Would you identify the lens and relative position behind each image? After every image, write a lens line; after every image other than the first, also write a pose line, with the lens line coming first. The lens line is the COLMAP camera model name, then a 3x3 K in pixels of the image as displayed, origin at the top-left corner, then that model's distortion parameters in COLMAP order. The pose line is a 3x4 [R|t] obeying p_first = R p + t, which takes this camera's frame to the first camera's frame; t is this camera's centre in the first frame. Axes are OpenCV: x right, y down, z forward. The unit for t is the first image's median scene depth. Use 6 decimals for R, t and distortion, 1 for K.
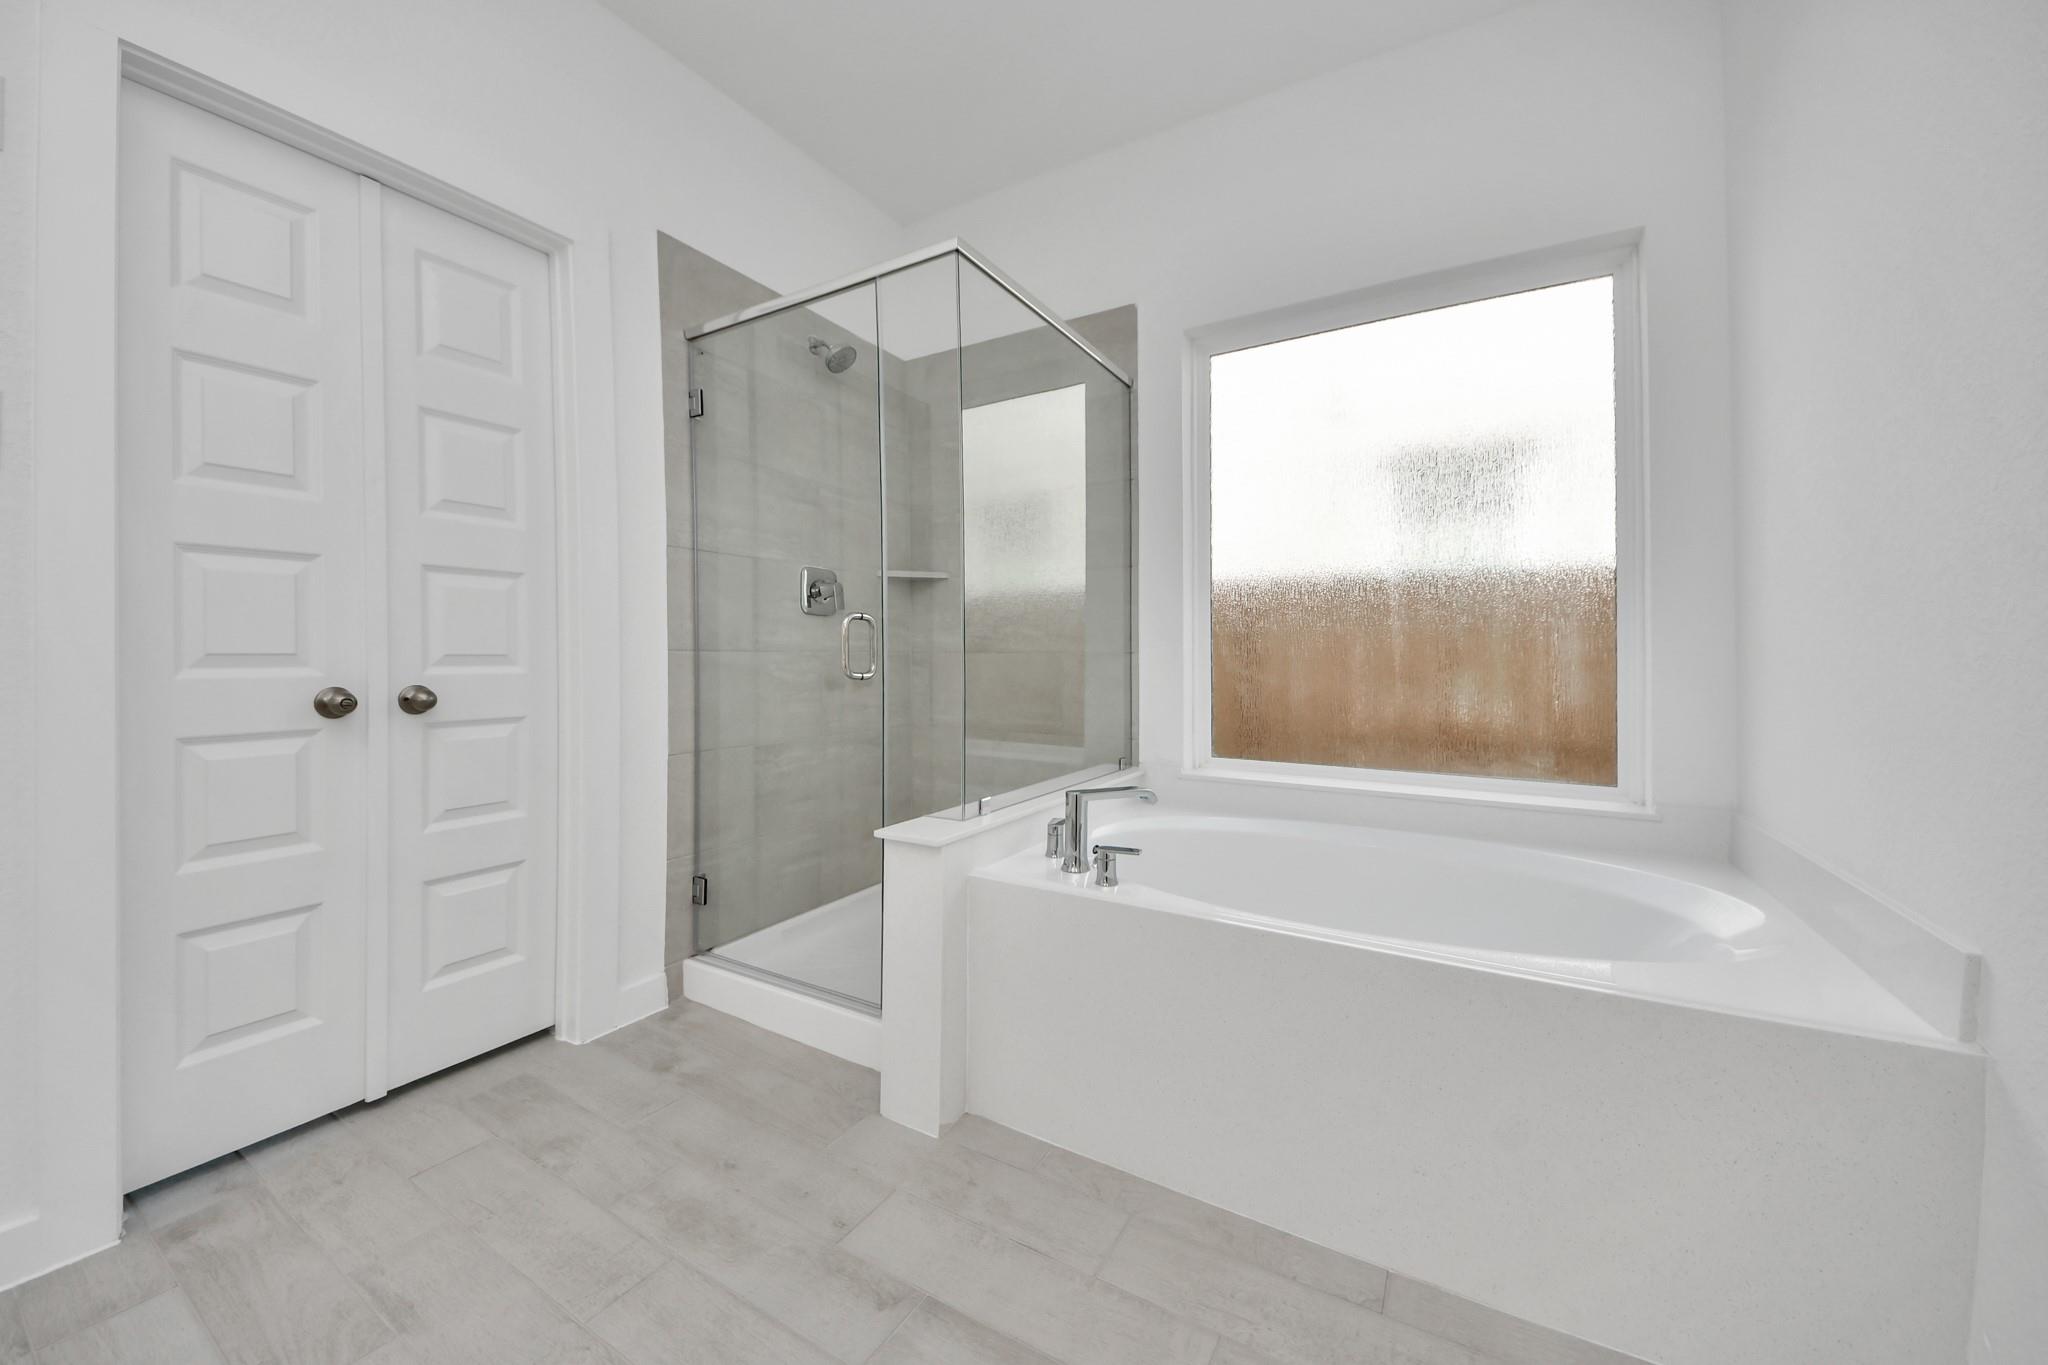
lens RADIAL K [[743.3, 0, 1008.0], [0, 743.3, 670.2], [0, 0, 1]] dist [0.017579, -0.014755]
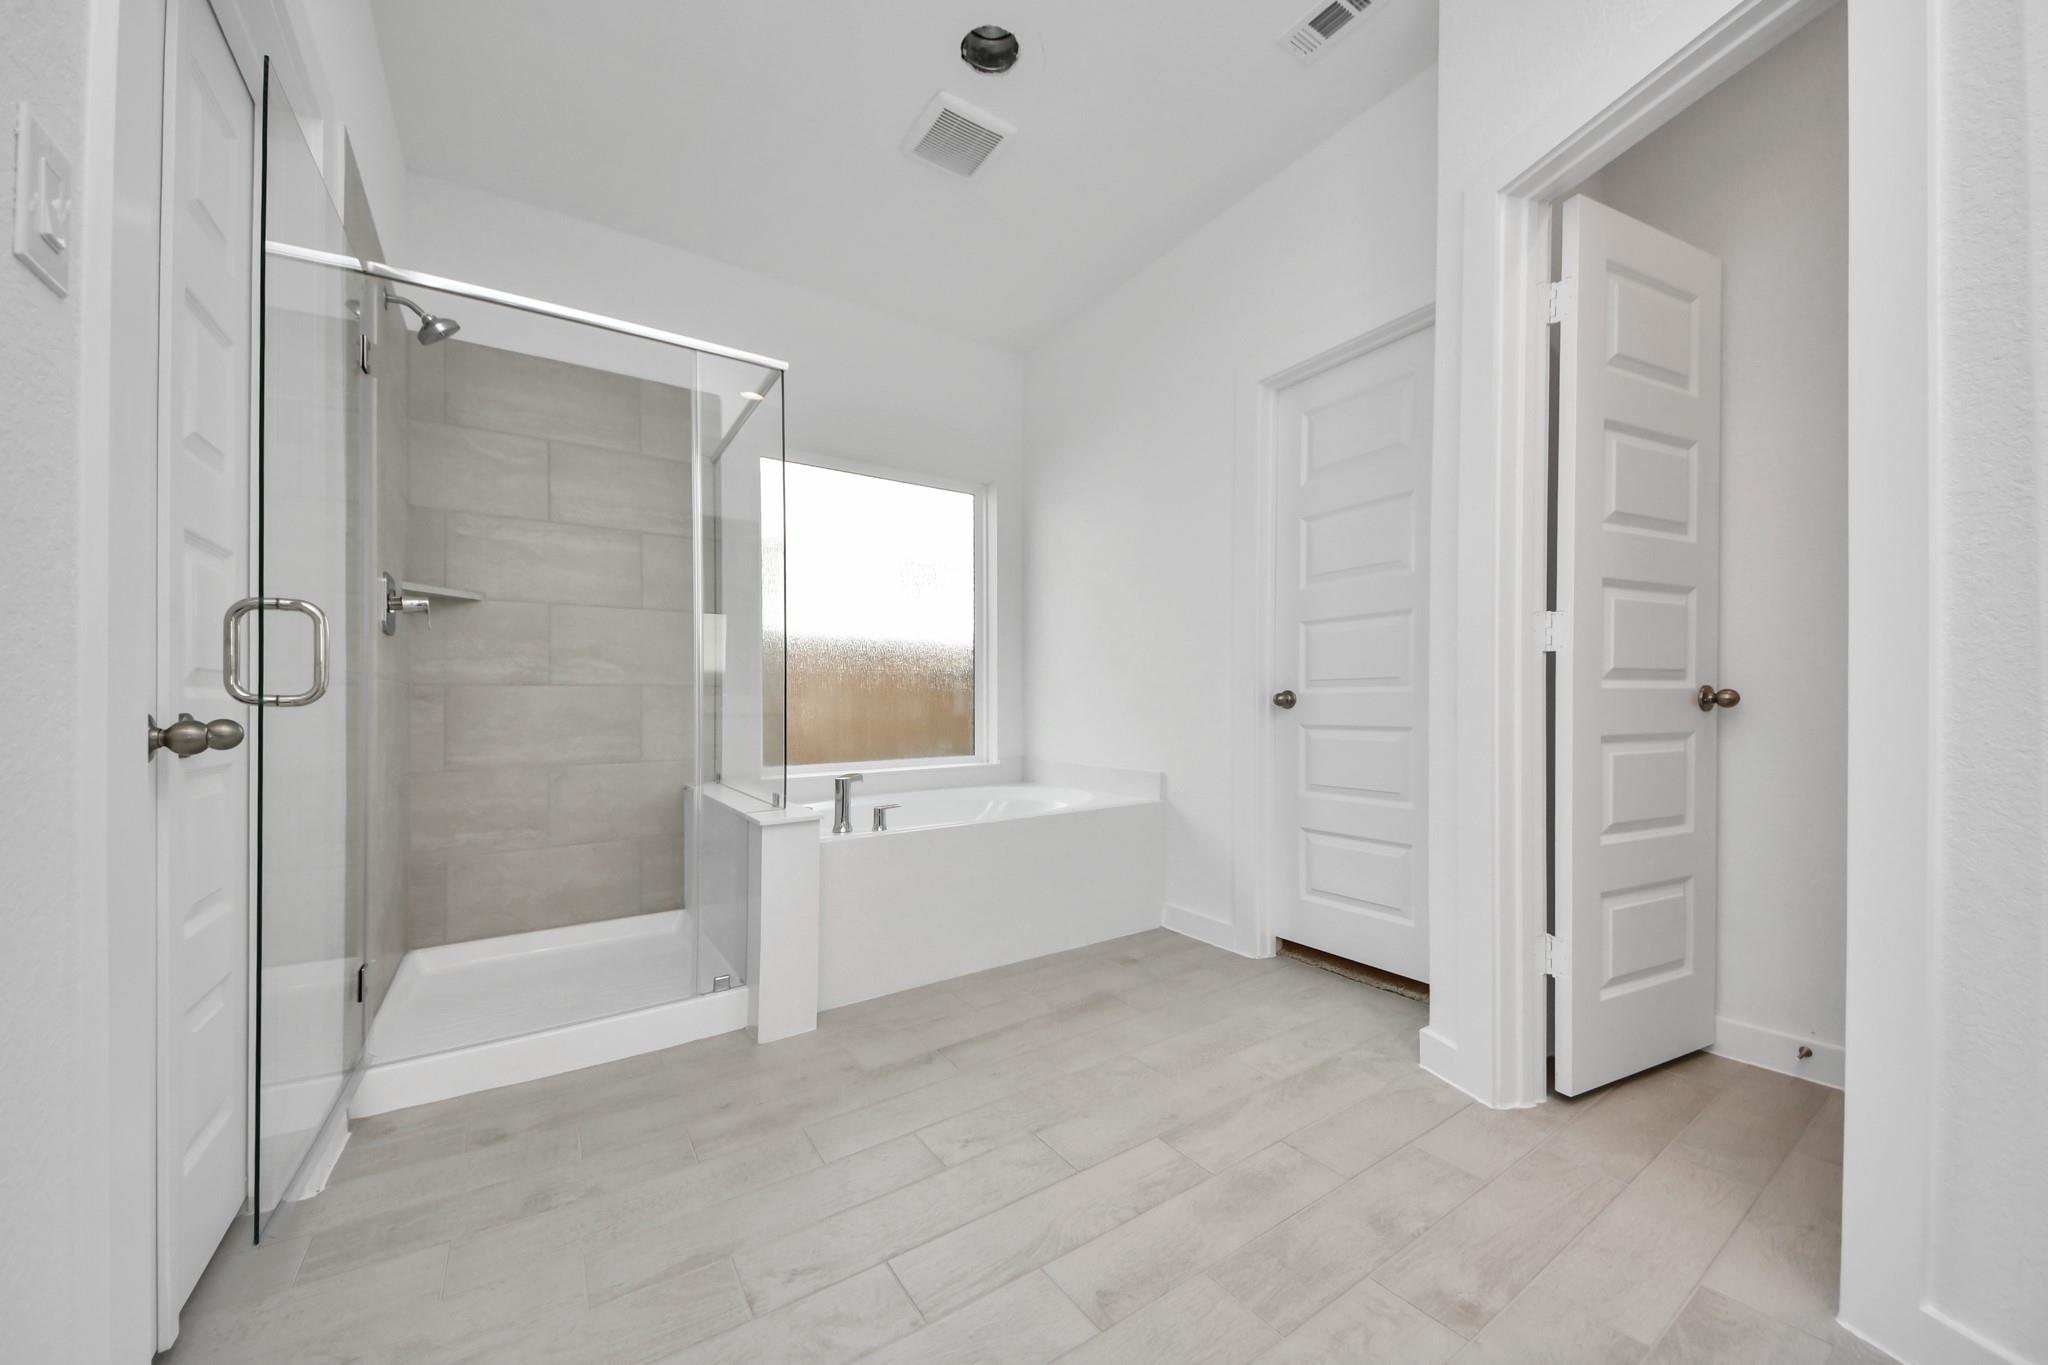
lens RADIAL K [[731.0, 0, 1027.7], [0, 731.0, 695.2], [0, 0, 1]] dist [0.001643, -0.013969]
pose [[0.427431, 0.003163, 0.904042, -1.044351], [0.022665, 0.999642, -0.014214, 0.031089], [-0.903764, 0.026566, 0.427207, 0.043072]]
